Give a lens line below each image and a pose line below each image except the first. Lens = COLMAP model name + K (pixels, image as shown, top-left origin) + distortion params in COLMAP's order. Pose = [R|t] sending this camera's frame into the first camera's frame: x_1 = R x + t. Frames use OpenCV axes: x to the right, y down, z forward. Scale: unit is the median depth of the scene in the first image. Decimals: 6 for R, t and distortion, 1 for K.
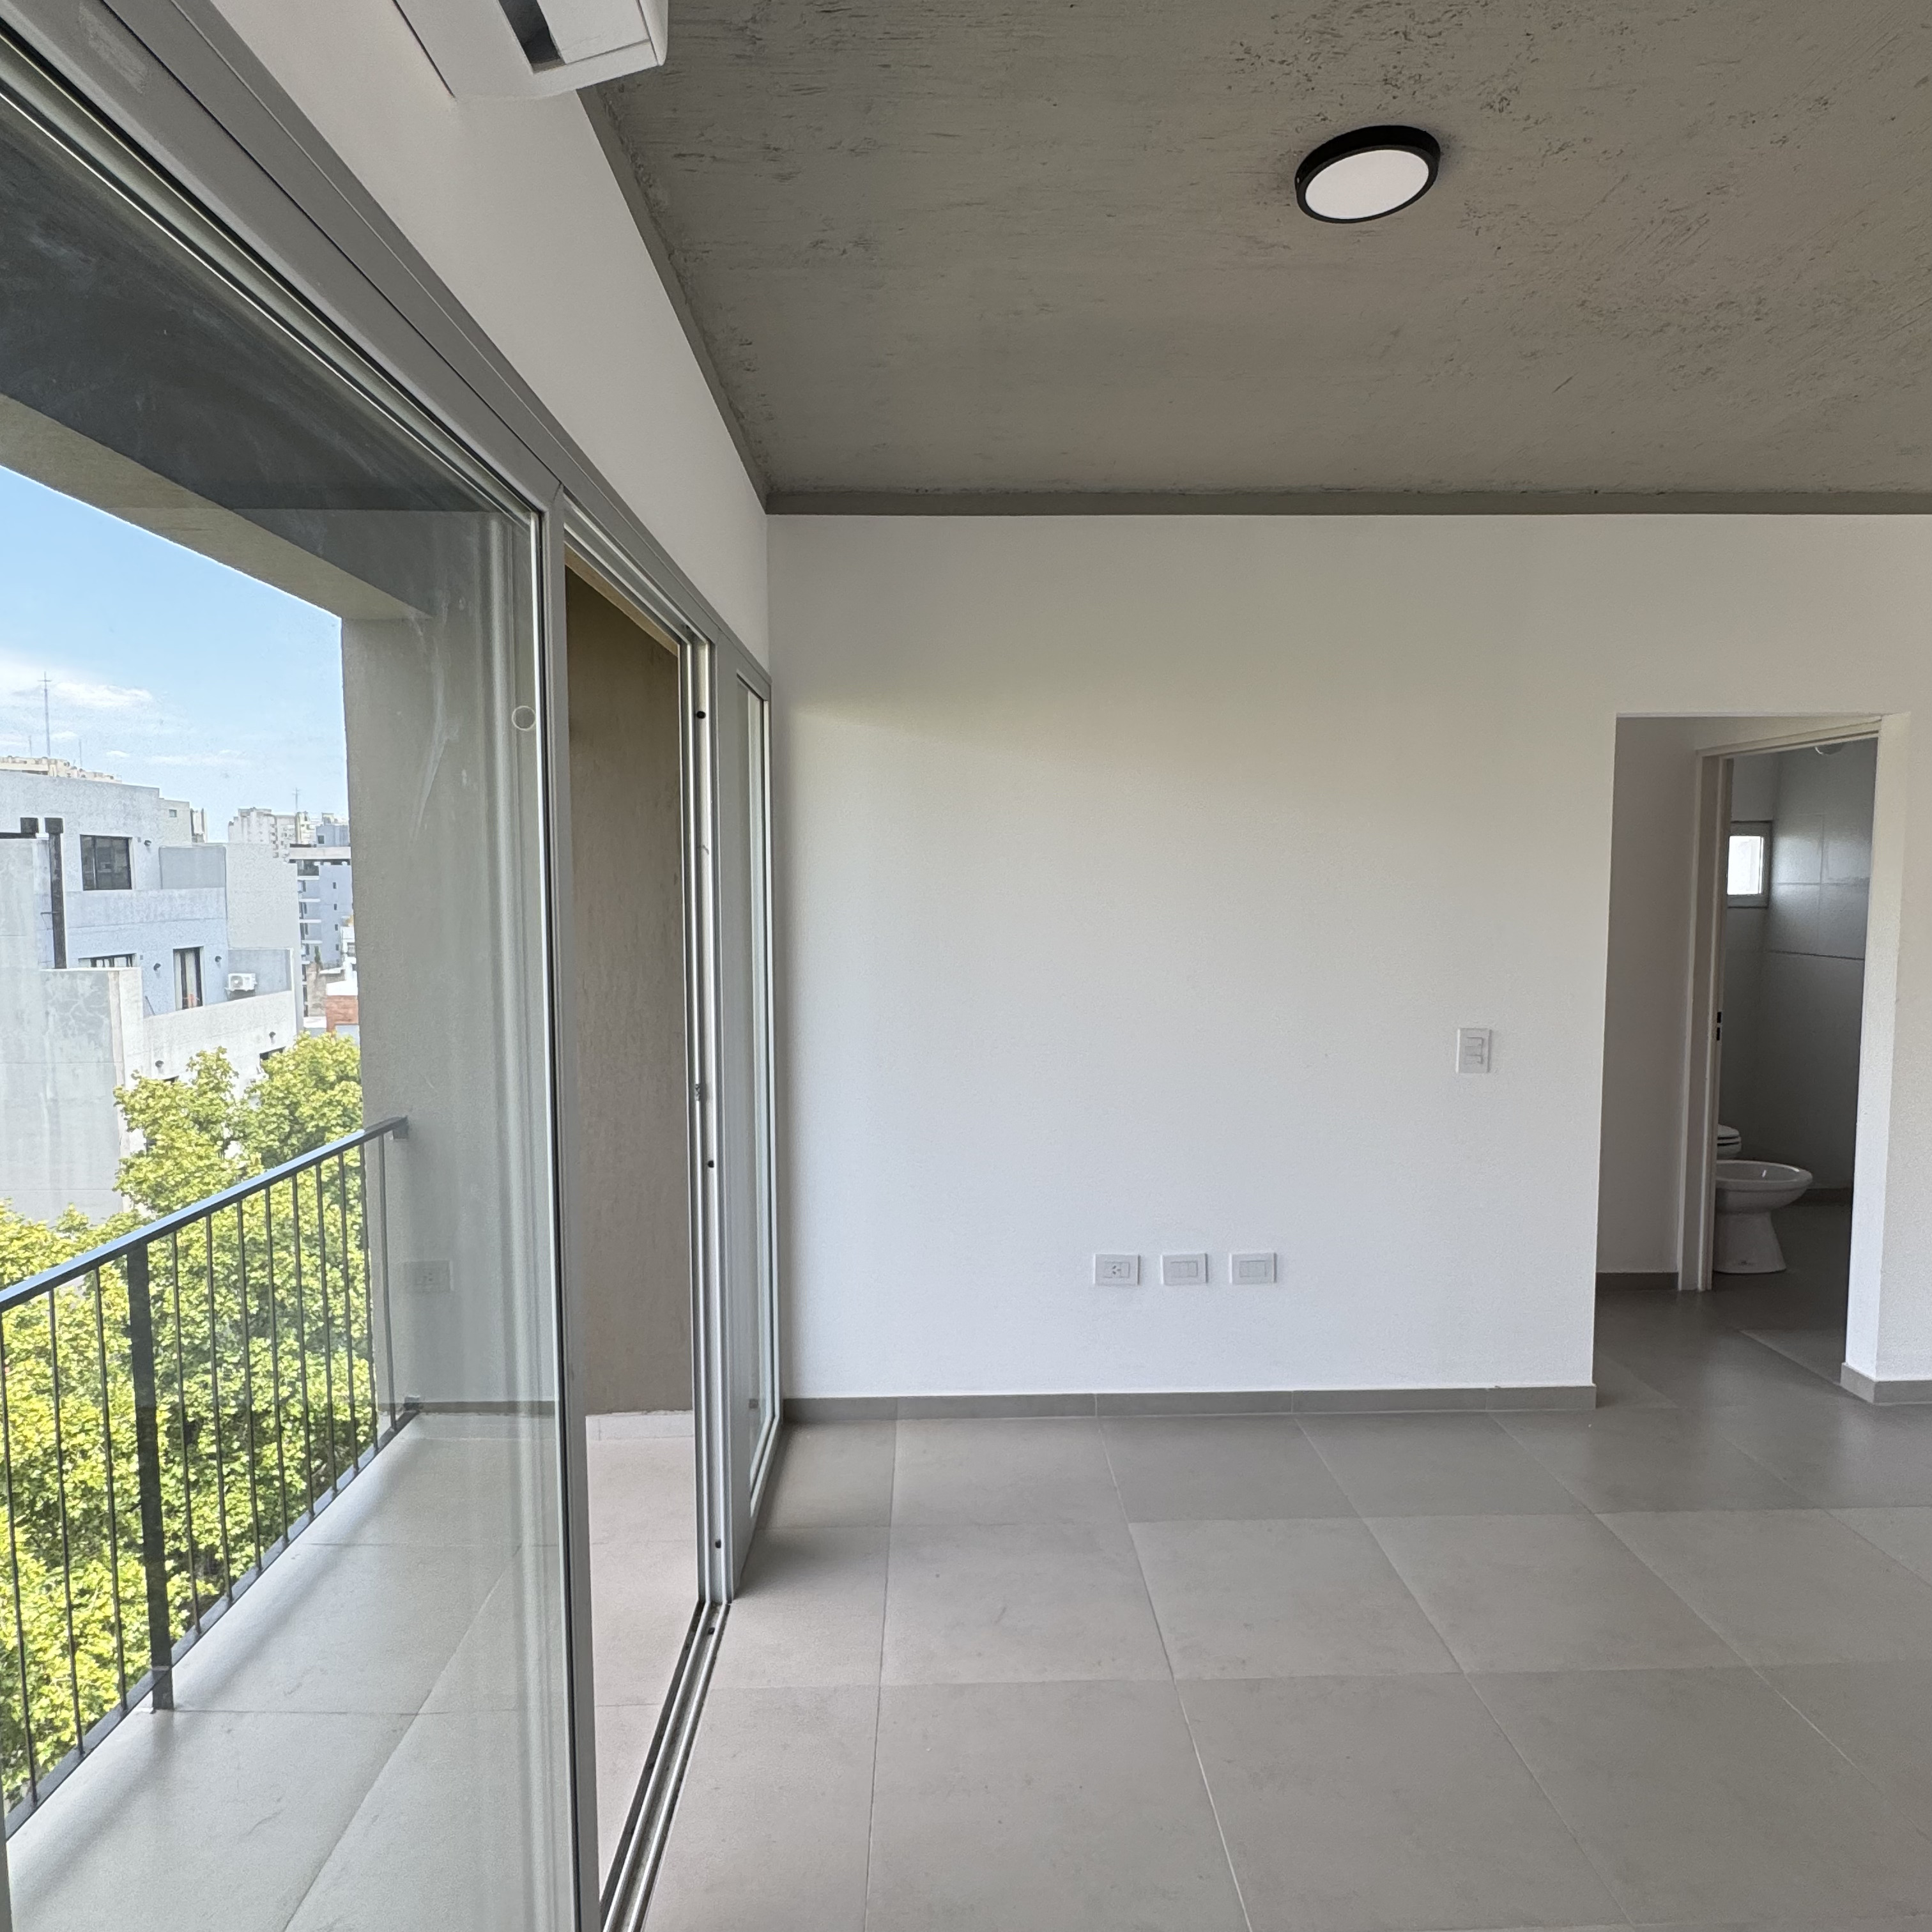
lens RADIAL K [[1211.8, 0, 963.1], [0, 1211.8, 966.7], [0, 0, 1]] dist [-0.002943, 0.002899]
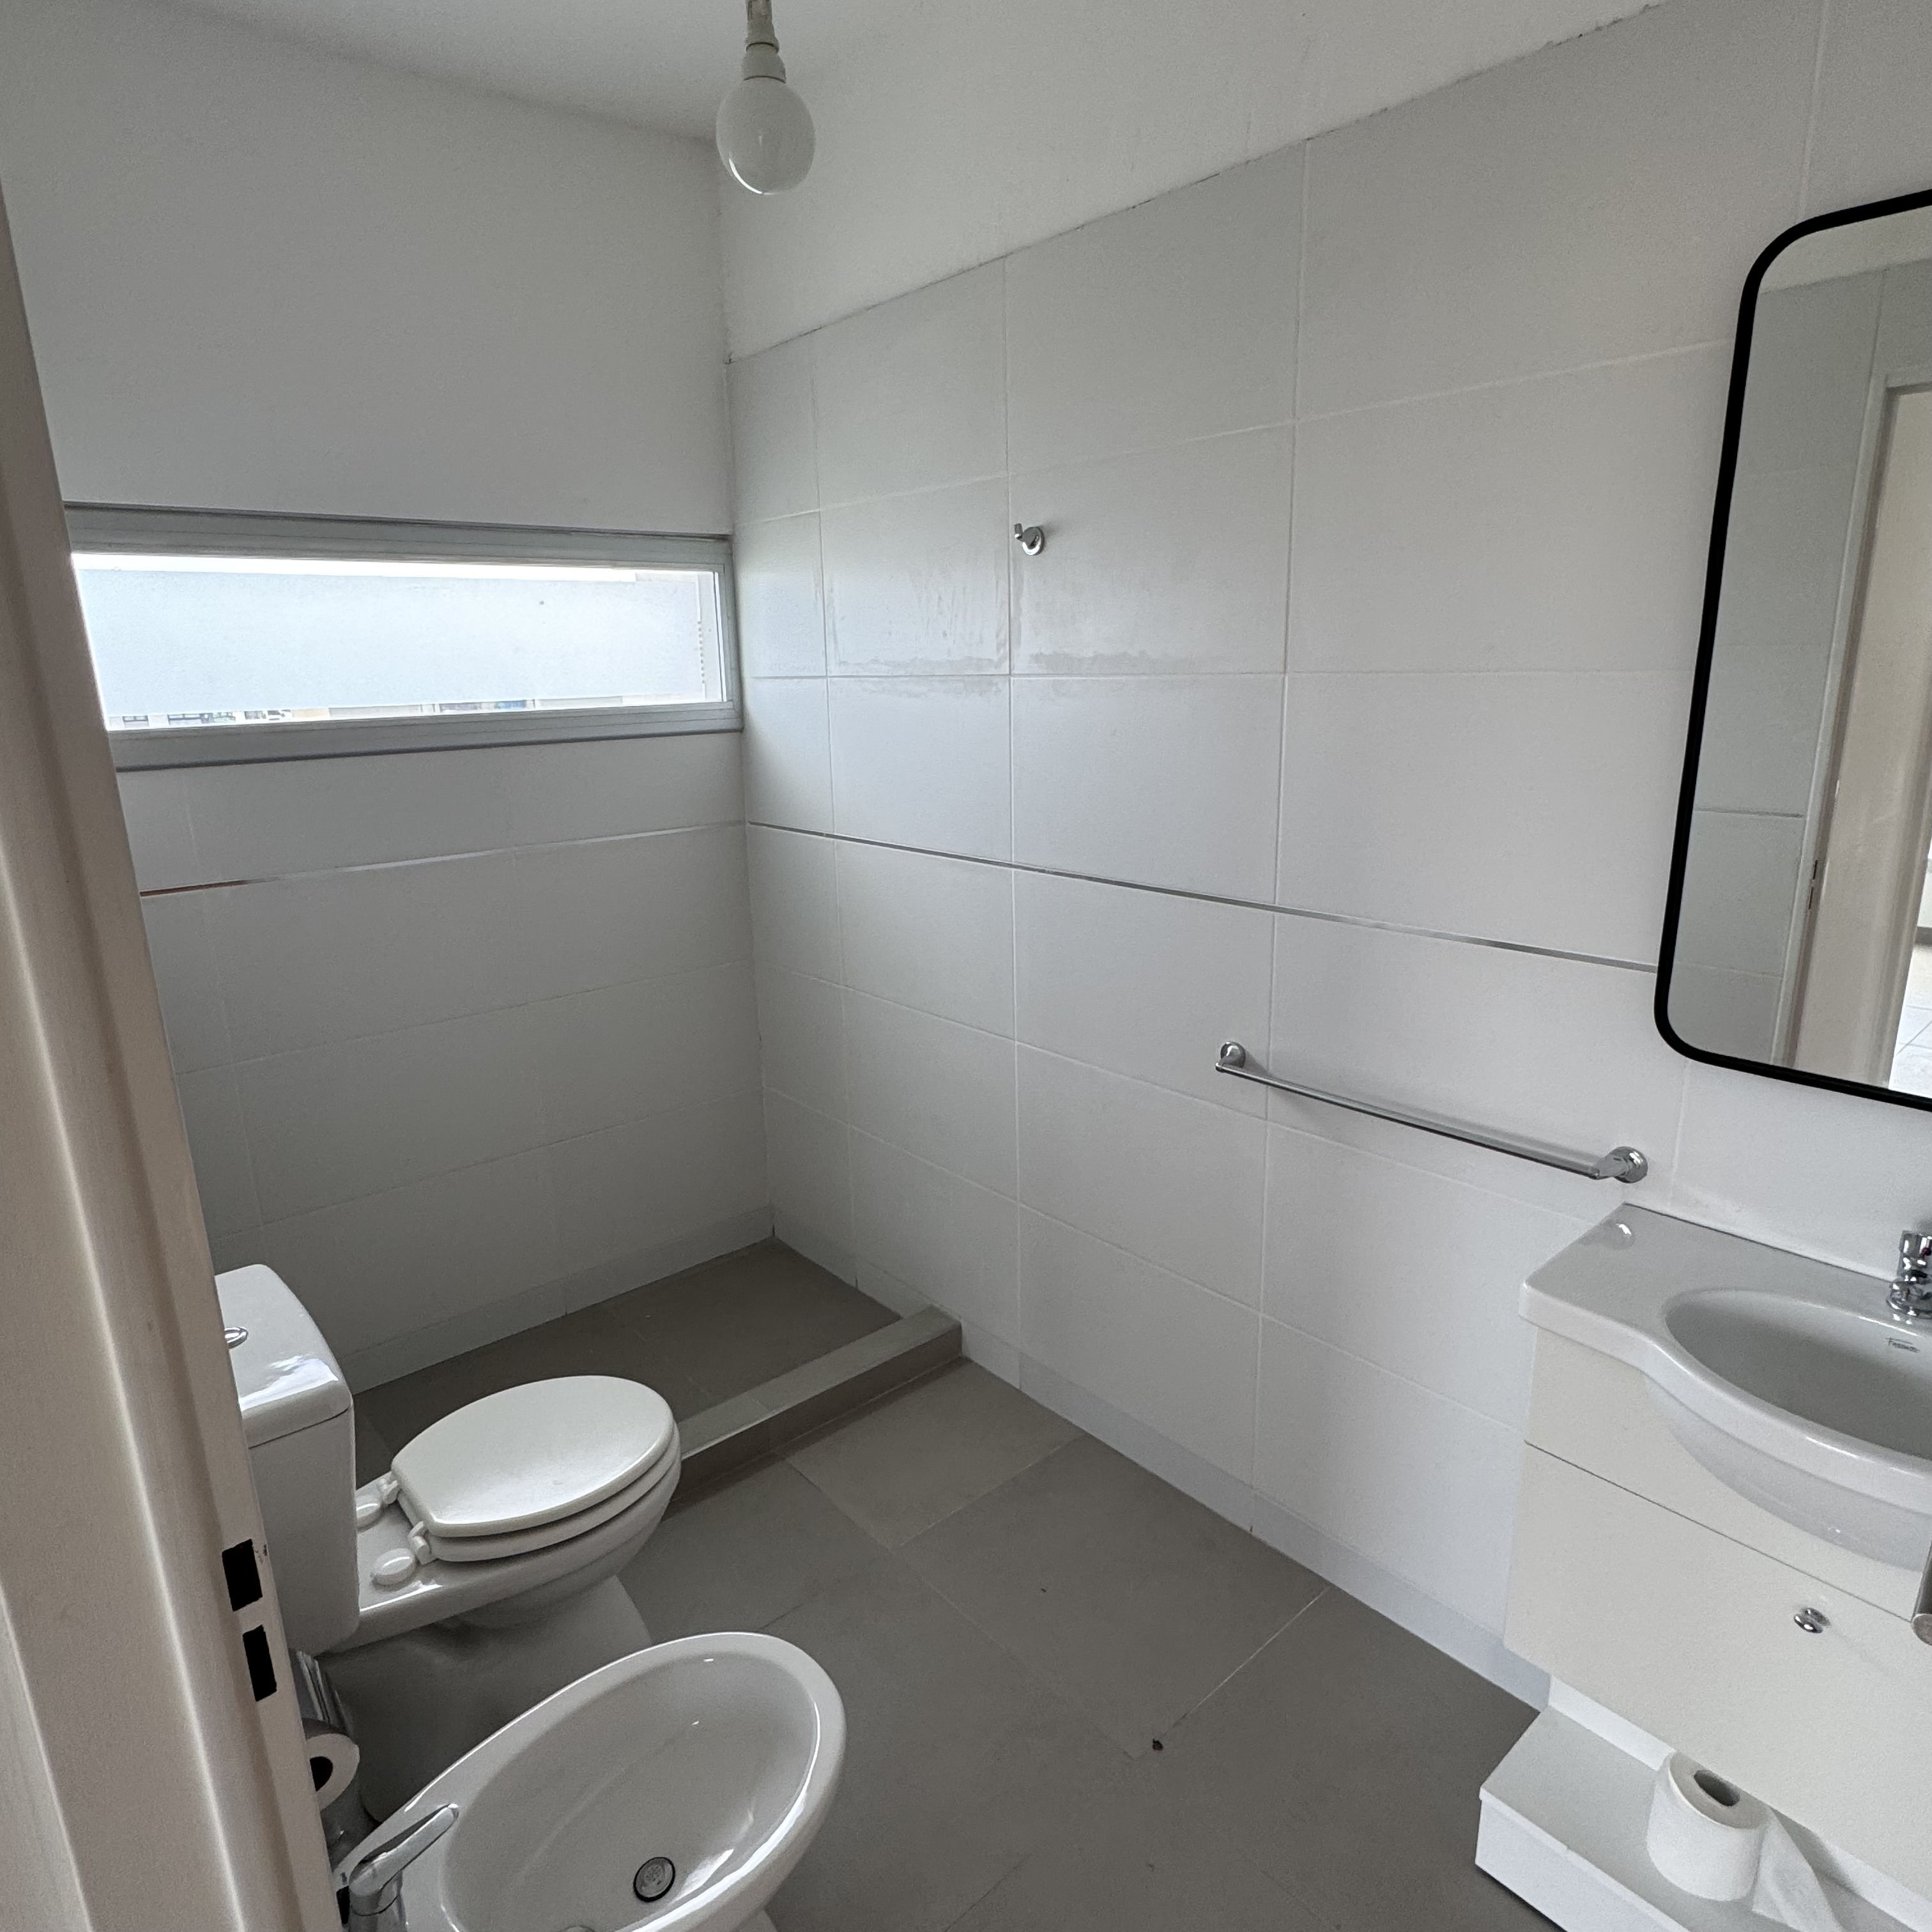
lens RADIAL K [[1211.8, 0, 963.1], [0, 1211.8, 966.7], [0, 0, 1]] dist [-0.002943, 0.002899]
pose [[0.773038, -0.170821, 0.610928, 0.781959], [0.068483, 0.979906, 0.187337, -0.075309], [-0.630653, -0.102980, 0.769202, 1.052797]]
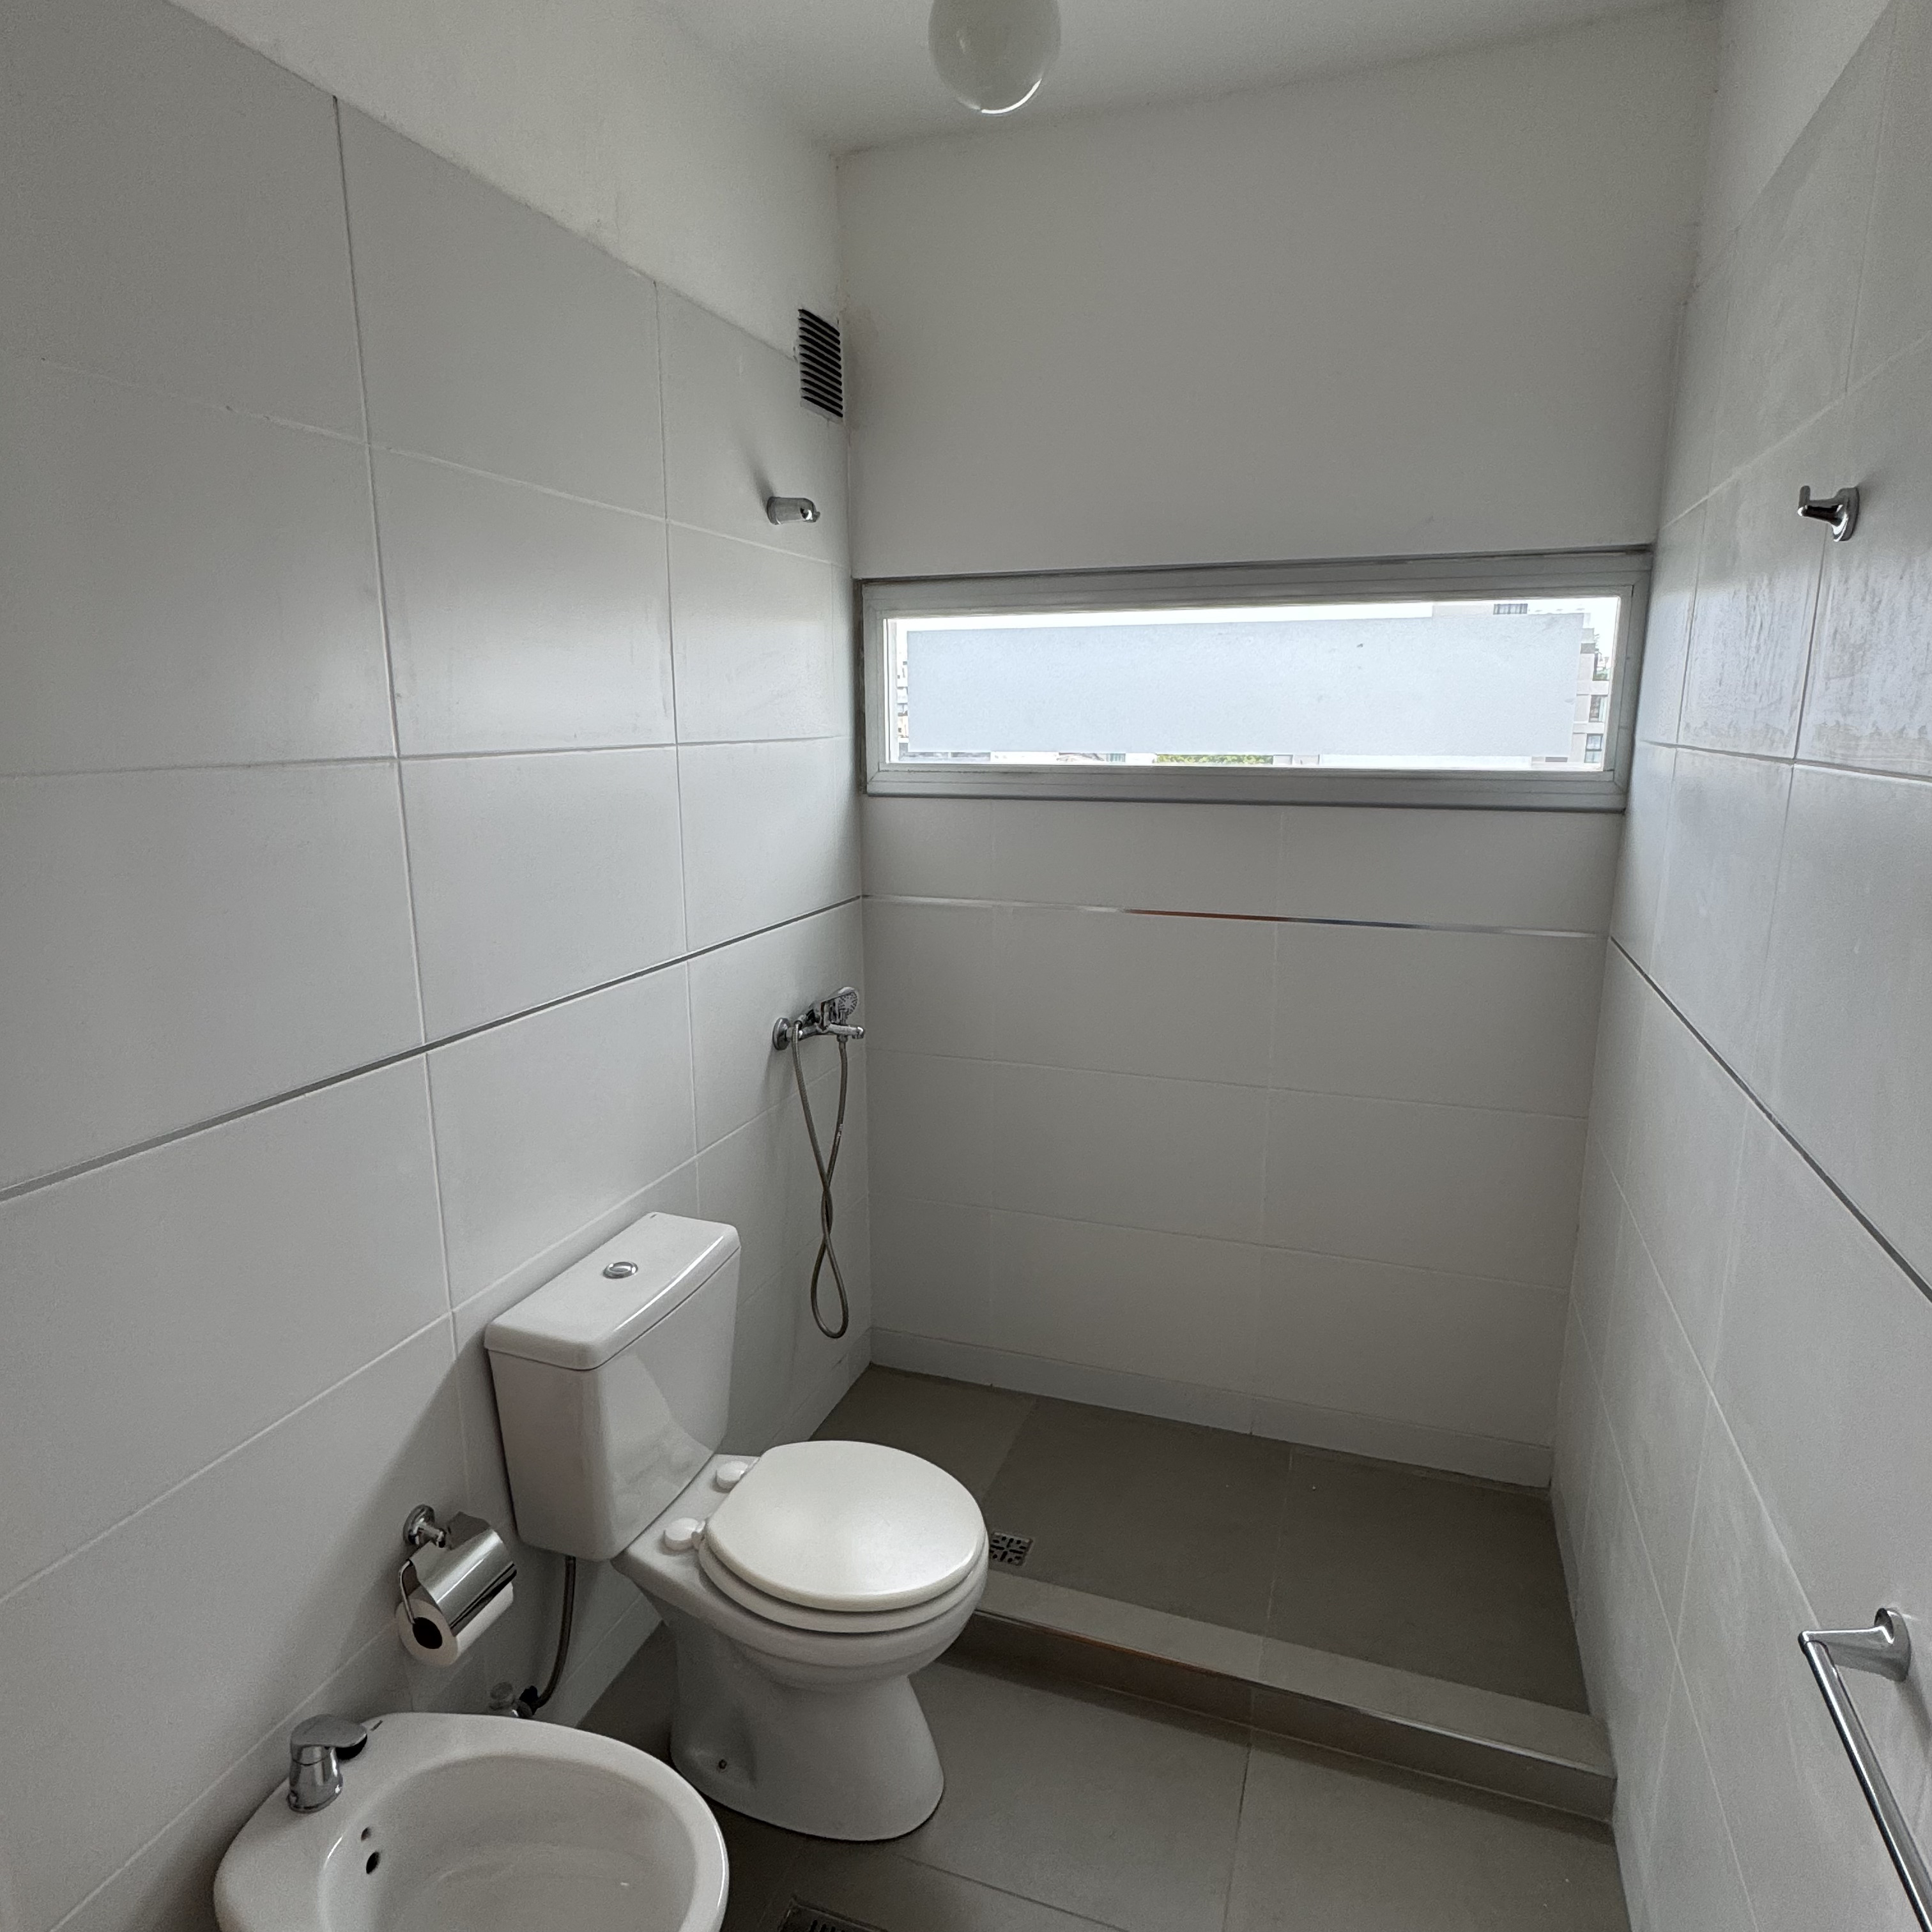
lens RADIAL K [[1214.8, 0, 966.5], [0, 1214.8, 960.0], [0, 0, 1]] dist [-0.001682, 0.003110]
pose [[0.935745, 0.073490, -0.344936, 1.109163], [-0.031969, 0.991697, 0.124557, -0.080724], [0.351226, -0.105526, 0.930325, 1.117158]]
